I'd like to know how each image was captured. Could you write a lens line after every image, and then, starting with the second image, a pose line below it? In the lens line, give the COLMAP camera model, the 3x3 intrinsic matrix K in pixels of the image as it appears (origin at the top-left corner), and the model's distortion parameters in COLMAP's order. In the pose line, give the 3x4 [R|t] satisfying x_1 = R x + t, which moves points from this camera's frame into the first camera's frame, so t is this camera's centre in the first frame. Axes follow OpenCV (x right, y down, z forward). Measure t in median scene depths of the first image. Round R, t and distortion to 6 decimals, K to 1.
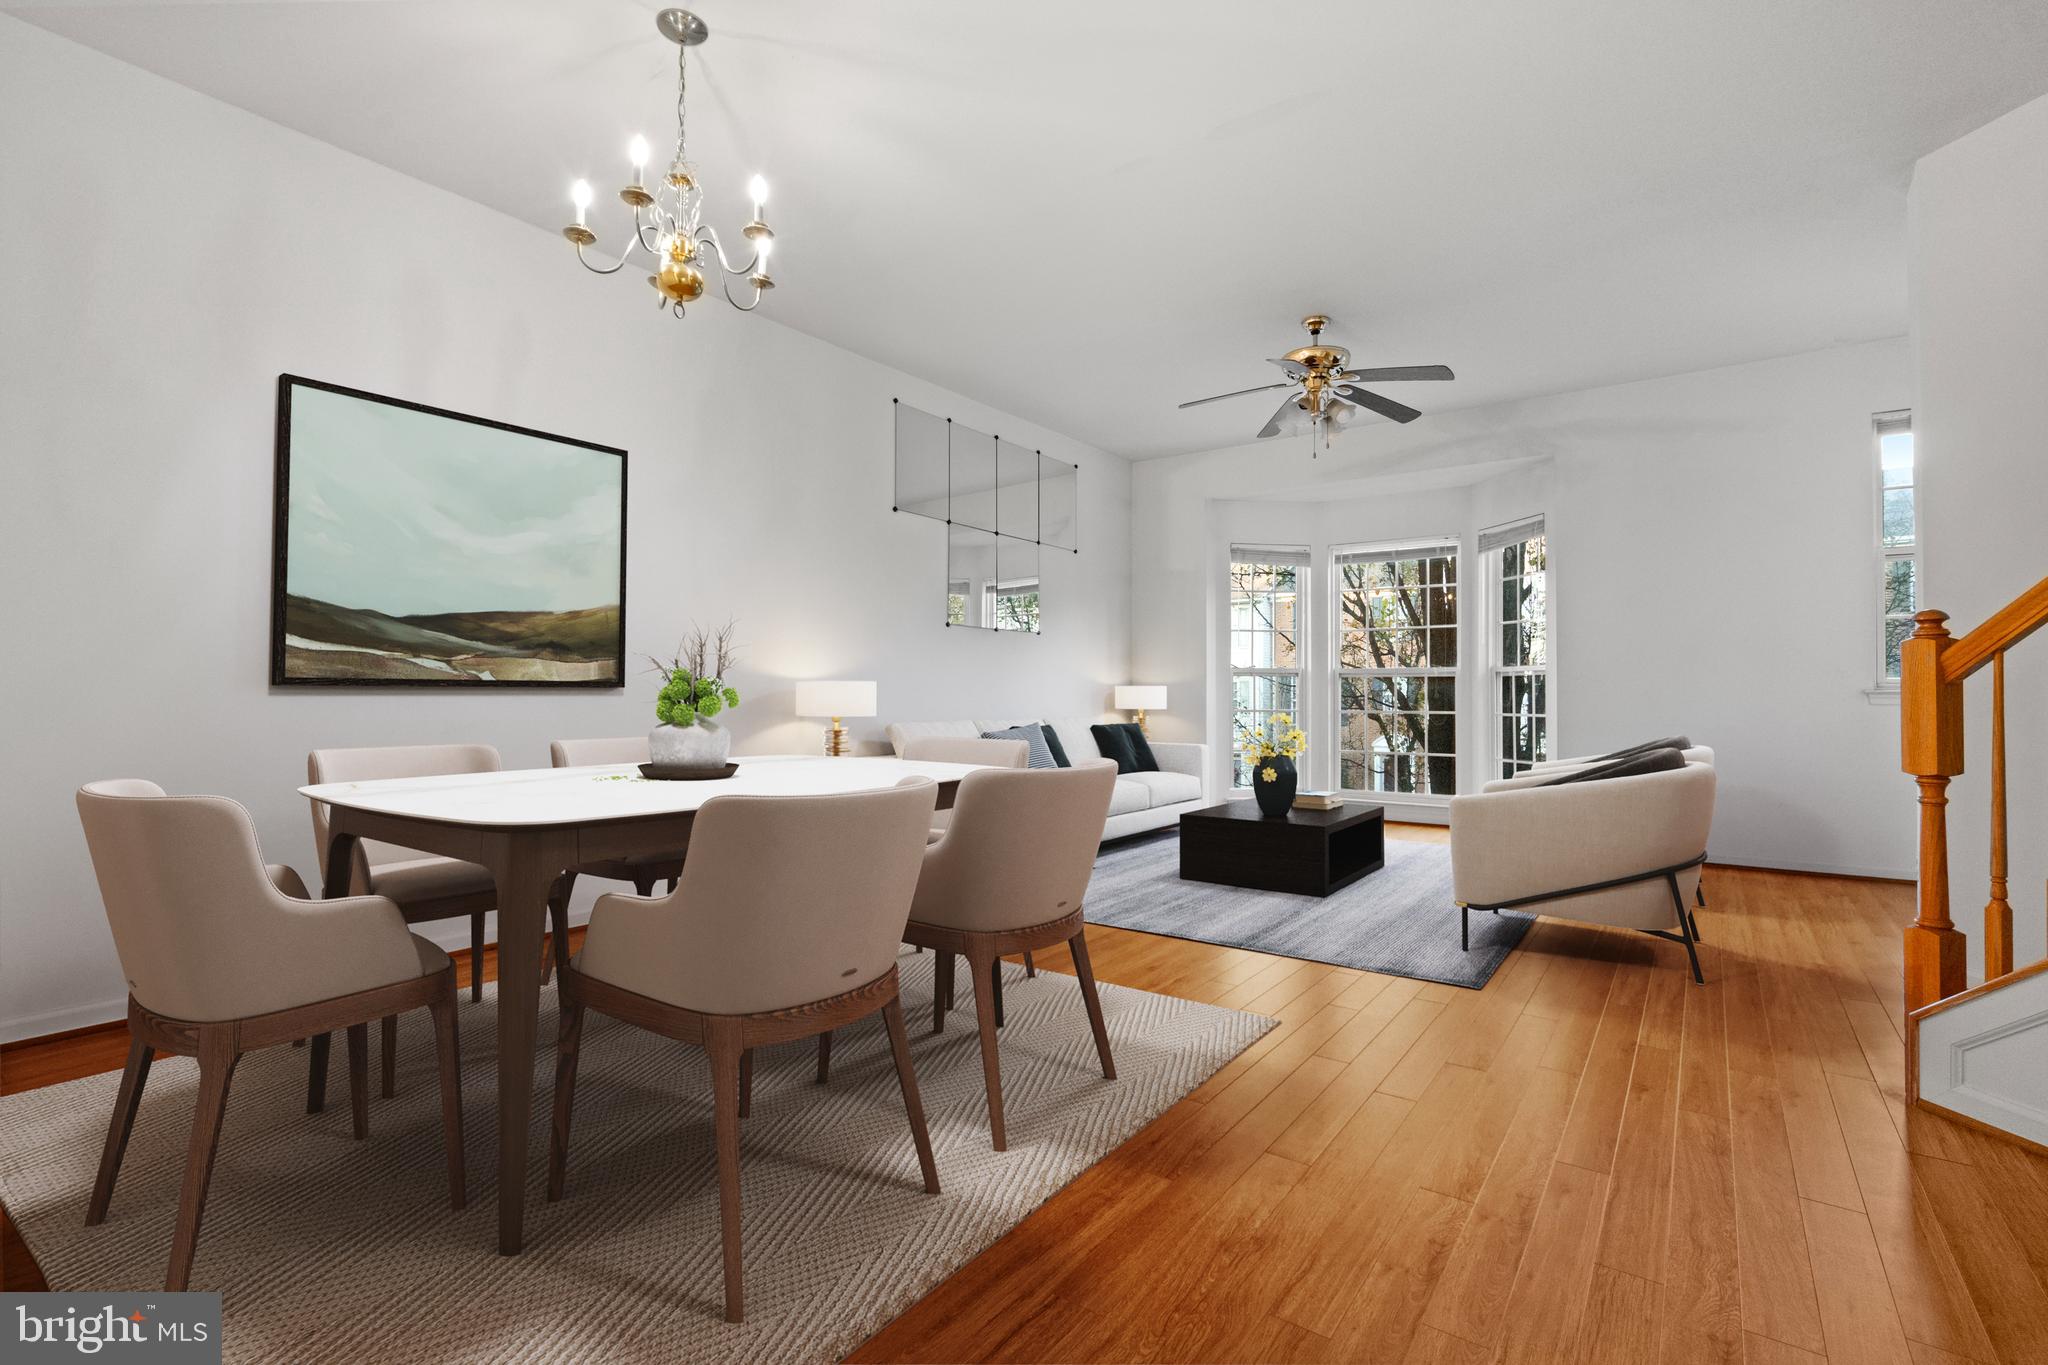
lens RADIAL K [[937.9, 0, 1020.5], [0, 937.9, 690.6], [0, 0, 1]] dist [-0.000696, 0.000642]
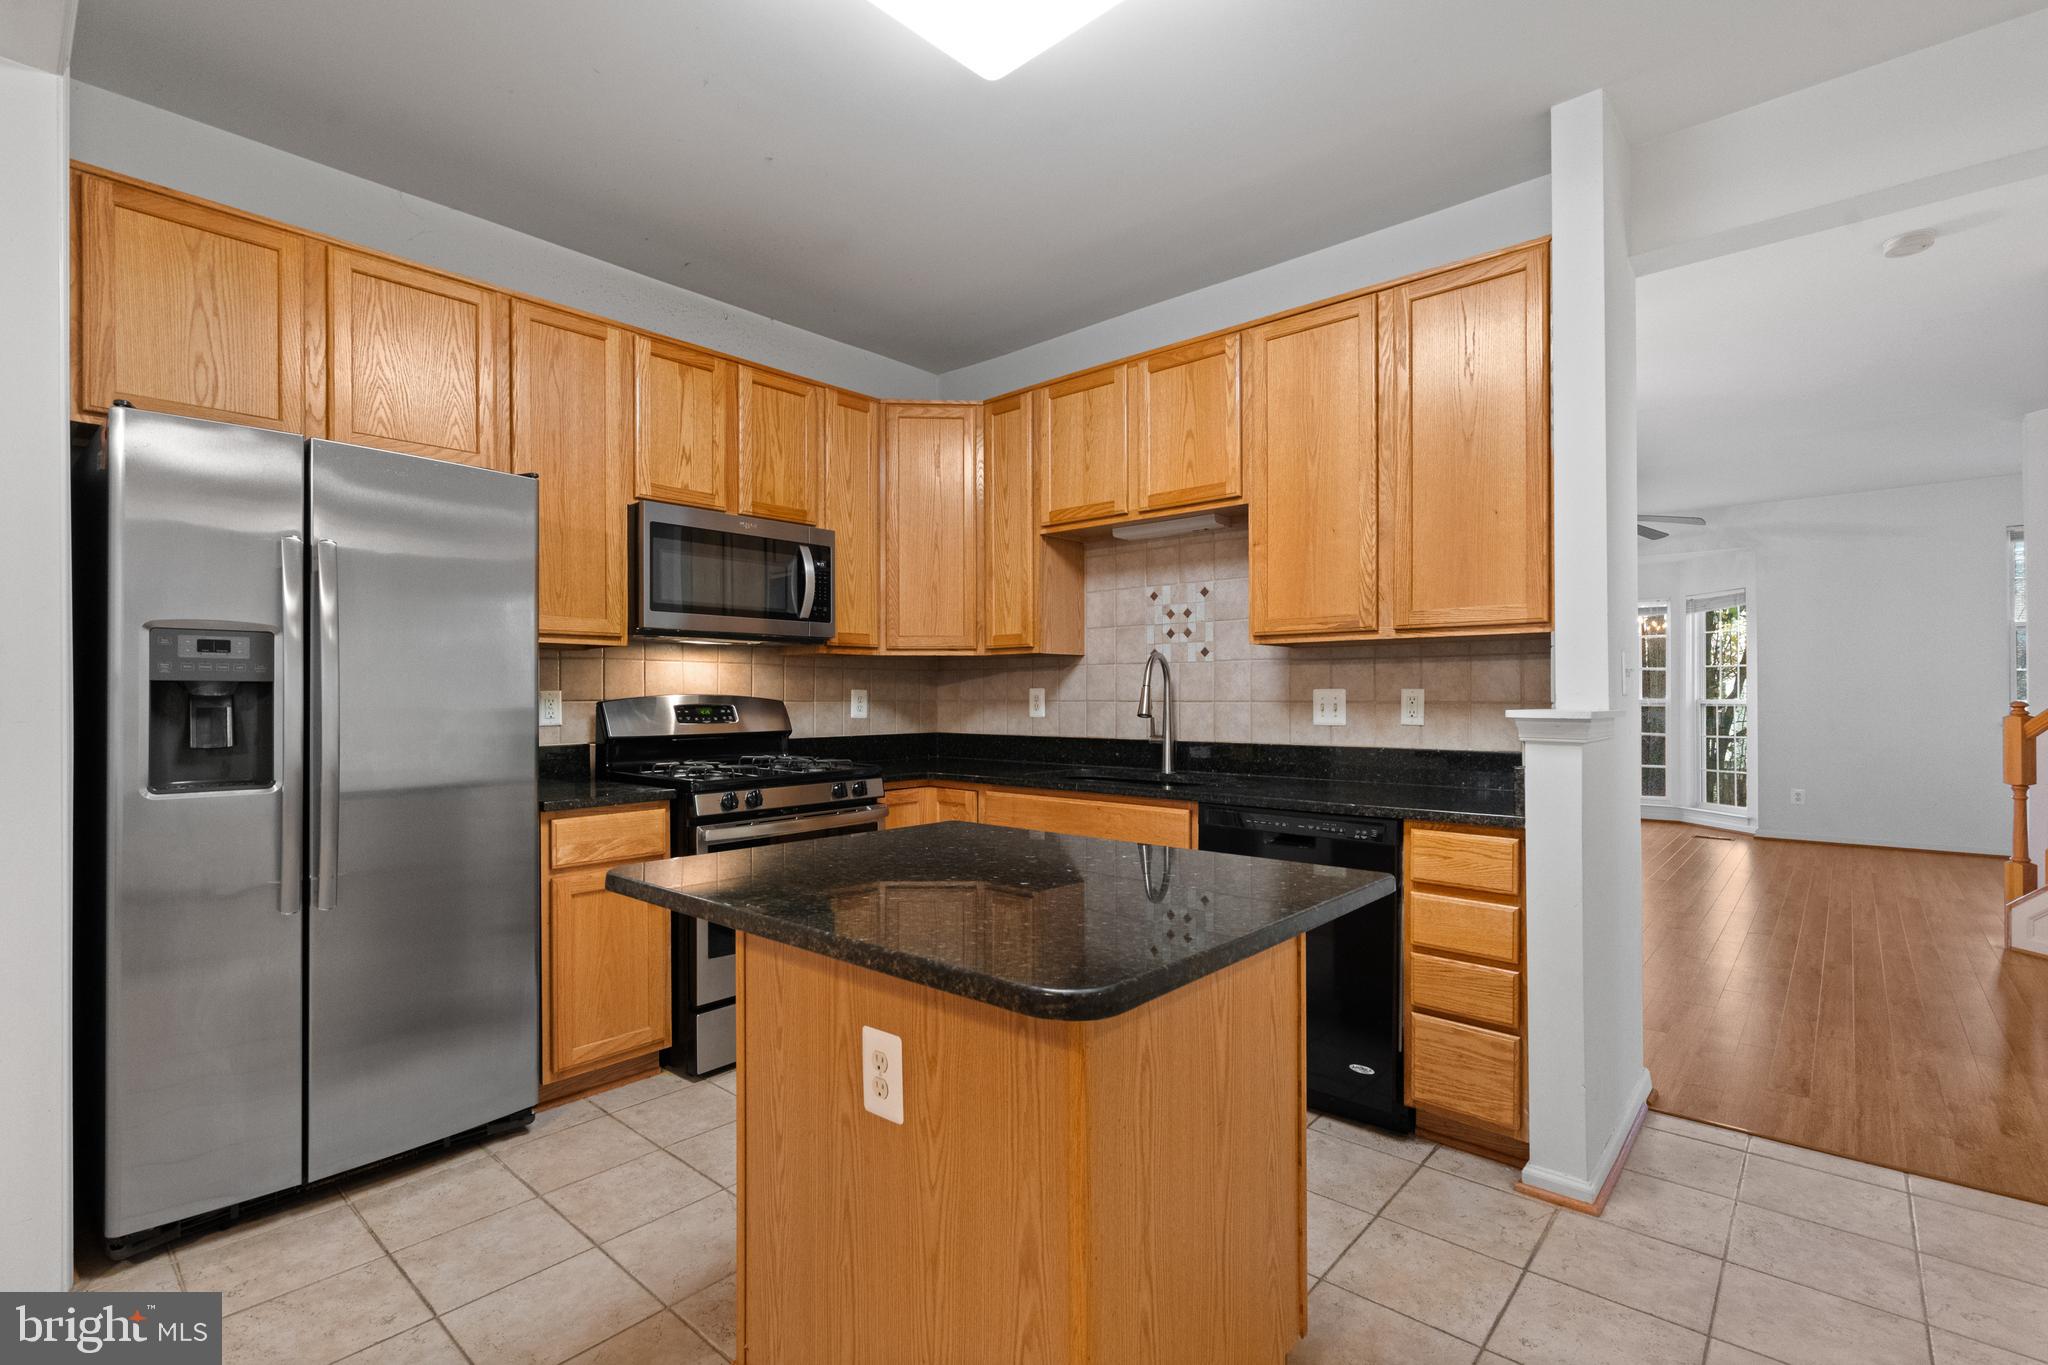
lens RADIAL K [[937.9, 0, 1020.5], [0, 937.9, 690.6], [0, 0, 1]] dist [-0.000696, 0.000642]
pose [[0.995843, -0.001148, -0.091077, -0.364556], [0.001036, 0.999999, -0.001282, -0.041639], [0.091078, 0.001183, 0.995843, -0.447658]]
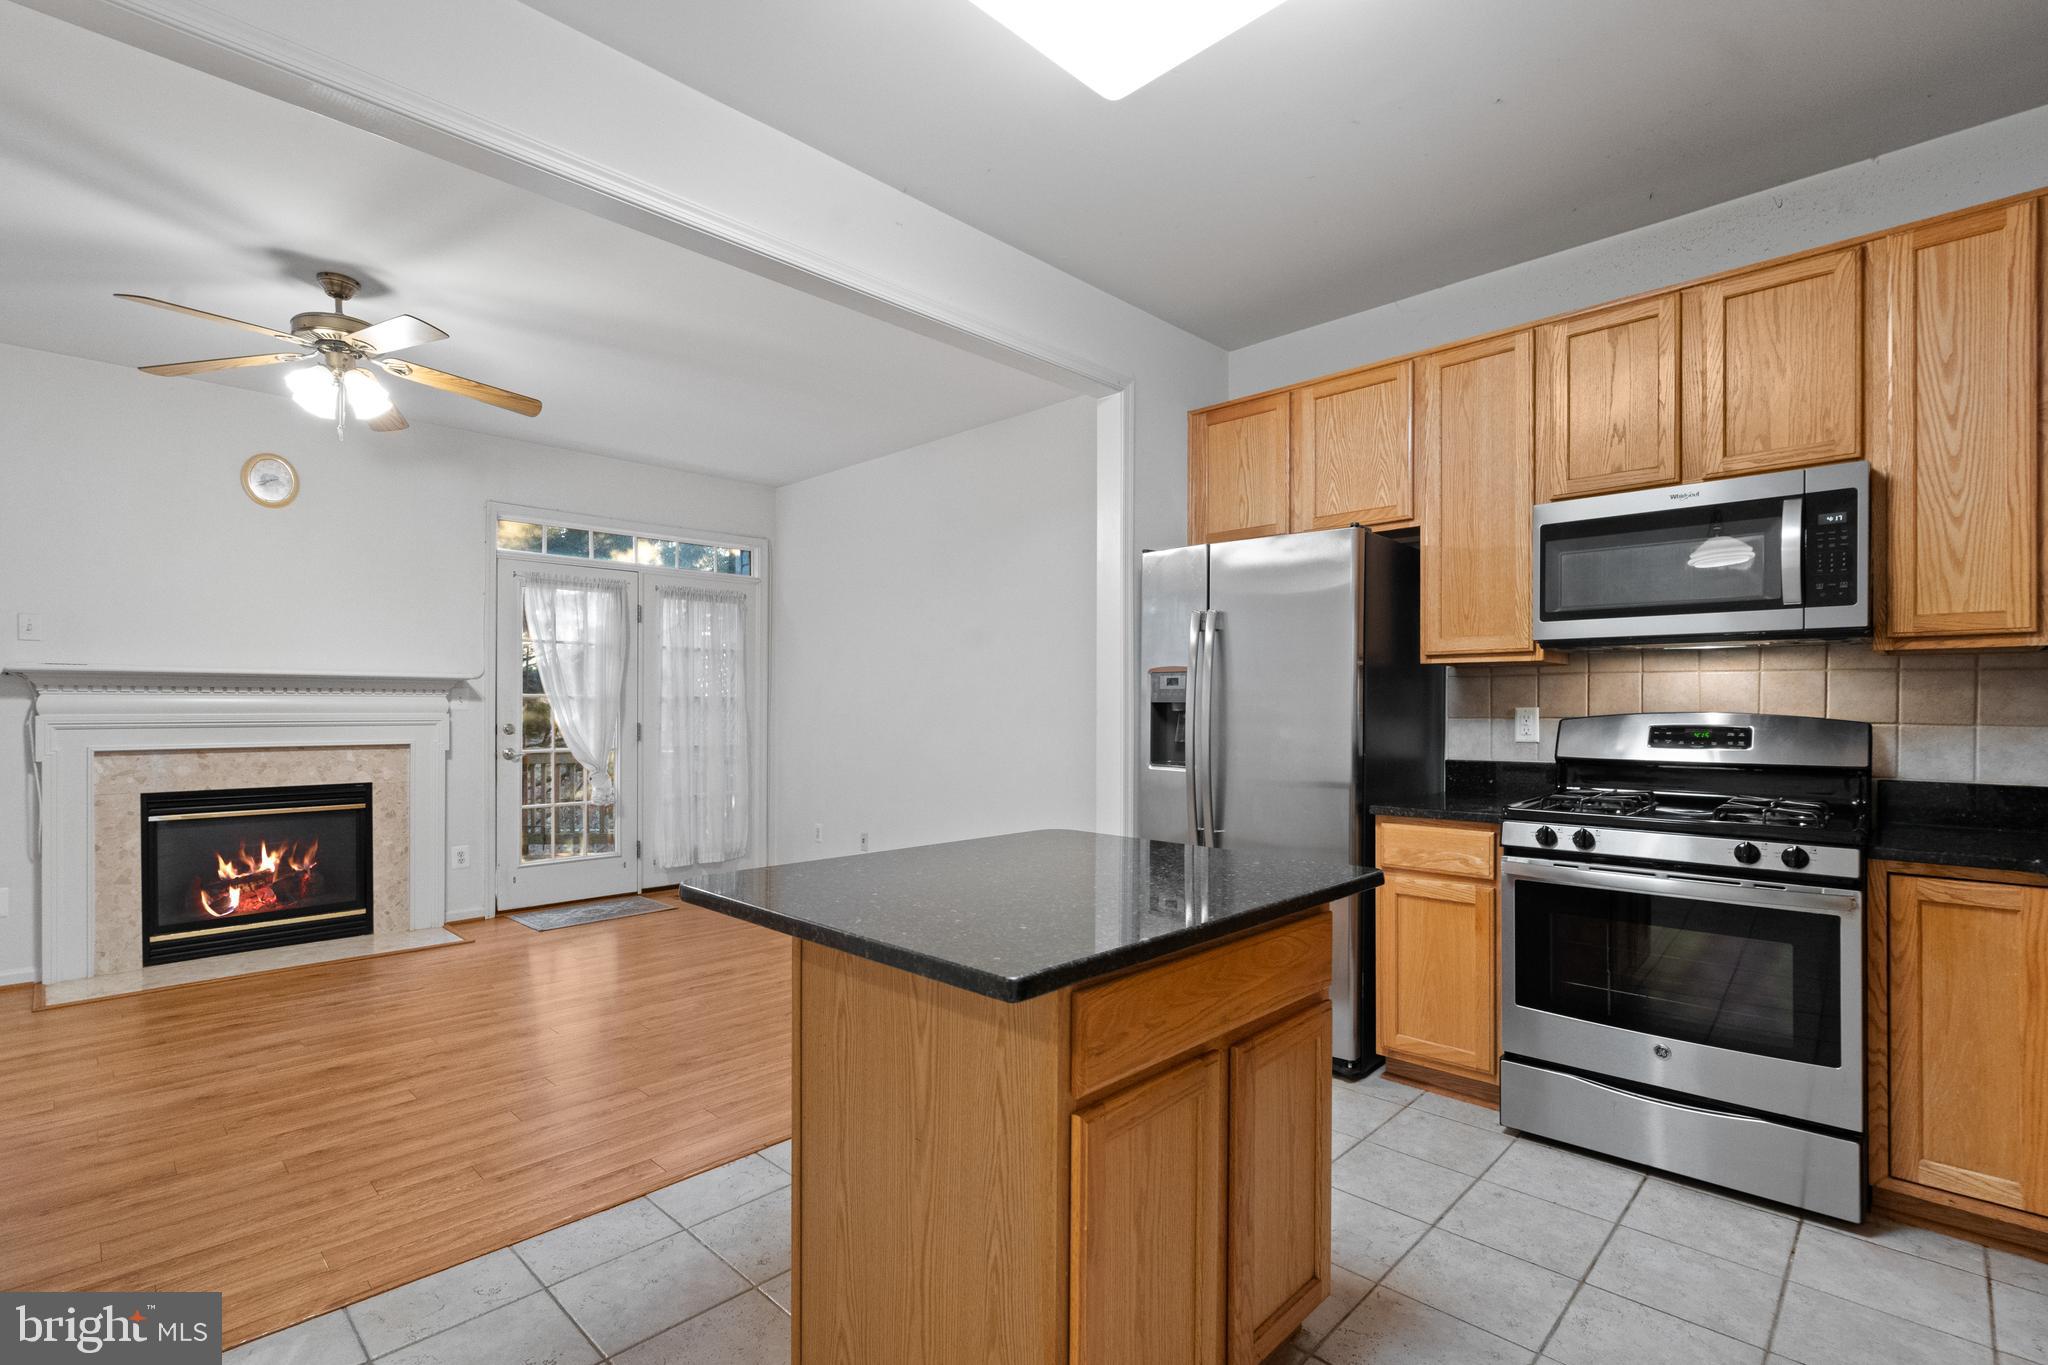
lens RADIAL K [[938.5, 0, 1016.6], [0, 938.5, 704.1], [0, 0, 1]] dist [-0.002732, -0.000200]
pose [[-0.138476, -0.000880, -0.990365, -0.095673], [0.000816, 0.999999, -0.001003, -0.044249], [0.990365, -0.000947, -0.138475, -0.143090]]
